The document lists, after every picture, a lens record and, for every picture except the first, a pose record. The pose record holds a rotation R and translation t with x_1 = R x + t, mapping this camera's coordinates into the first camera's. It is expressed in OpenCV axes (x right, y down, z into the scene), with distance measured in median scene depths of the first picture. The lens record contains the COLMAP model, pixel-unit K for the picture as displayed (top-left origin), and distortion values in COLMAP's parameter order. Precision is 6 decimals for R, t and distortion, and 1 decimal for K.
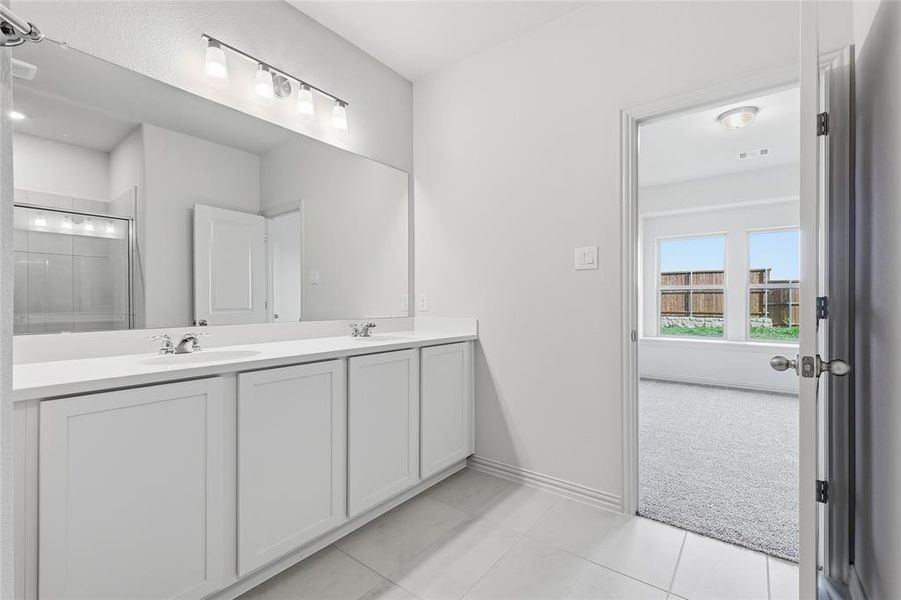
lens RADIAL K [[397.1, 0, 445.4], [0, 397.1, 297.2], [0, 0, 1]] dist [0.003228, -0.001852]
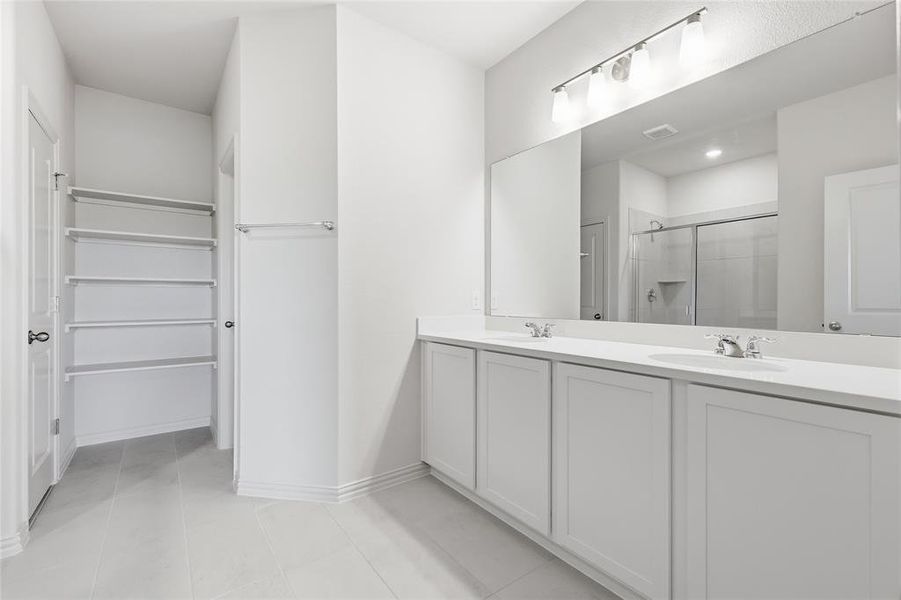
lens RADIAL K [[397.1, 0, 448.6], [0, 397.1, 299.1], [0, 0, 1]] dist [0.003228, -0.001852]
pose [[-0.284467, 0.011153, -0.958621, 0.708346], [0.003274, 0.999938, 0.010662, 0.000136], [0.958680, -0.000105, -0.284486, 1.024892]]
